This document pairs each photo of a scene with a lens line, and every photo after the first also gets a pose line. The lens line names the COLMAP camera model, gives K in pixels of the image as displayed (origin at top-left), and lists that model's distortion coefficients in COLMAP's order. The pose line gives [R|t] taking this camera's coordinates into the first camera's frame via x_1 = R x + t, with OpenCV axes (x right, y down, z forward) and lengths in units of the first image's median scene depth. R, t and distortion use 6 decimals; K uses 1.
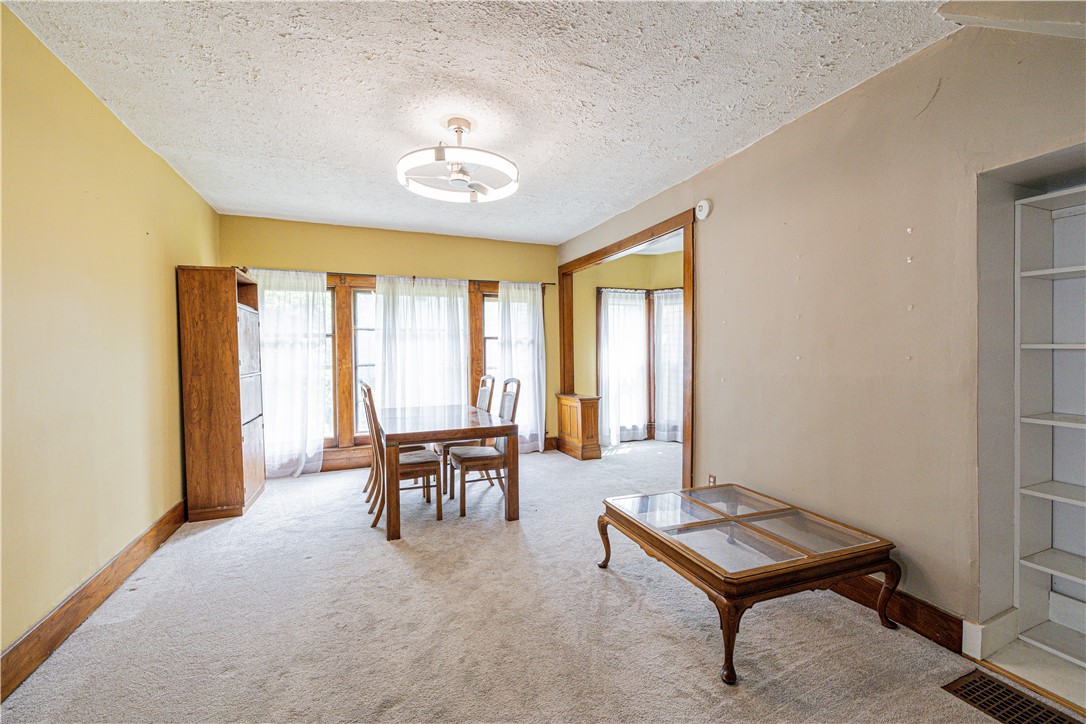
lens RADIAL K [[451.0, 0, 543.0], [0, 451.0, 362.0], [0, 0, 1]] dist [-0.001026, 0.000316]
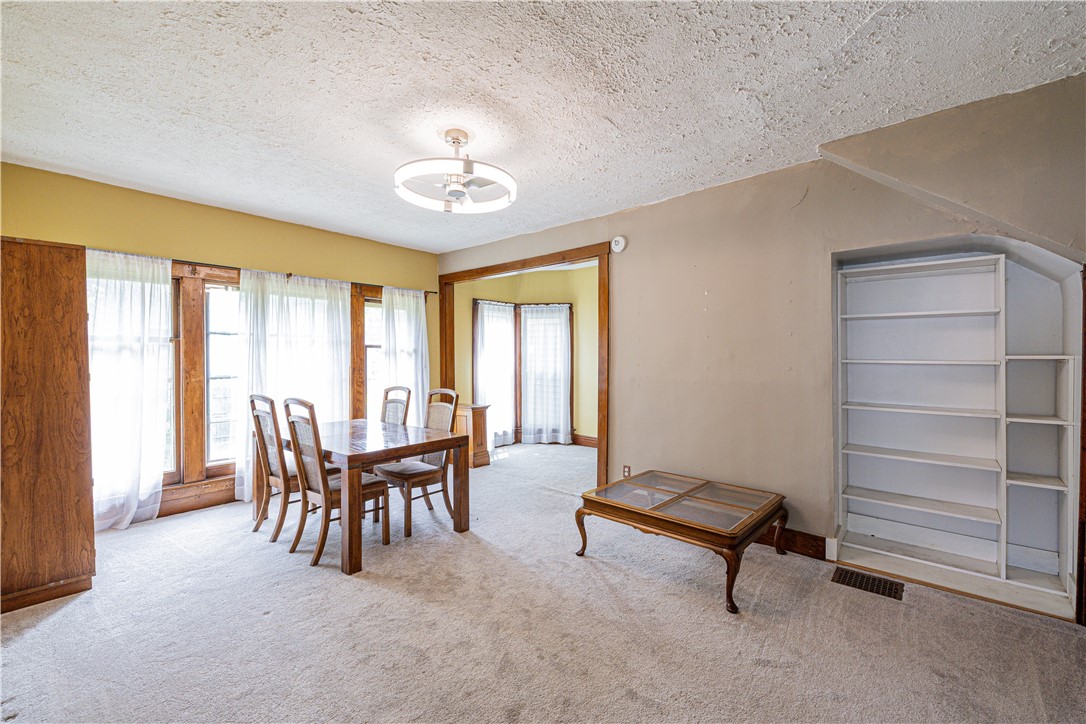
lens RADIAL K [[451.0, 0, 543.0], [0, 451.0, 362.0], [0, 0, 1]] dist [-0.001026, 0.000316]
pose [[0.893589, 0.001959, 0.448881, -0.318257], [0.005765, 0.999858, -0.015841, -0.006224], [-0.448849, 0.016743, 0.893451, 0.021360]]
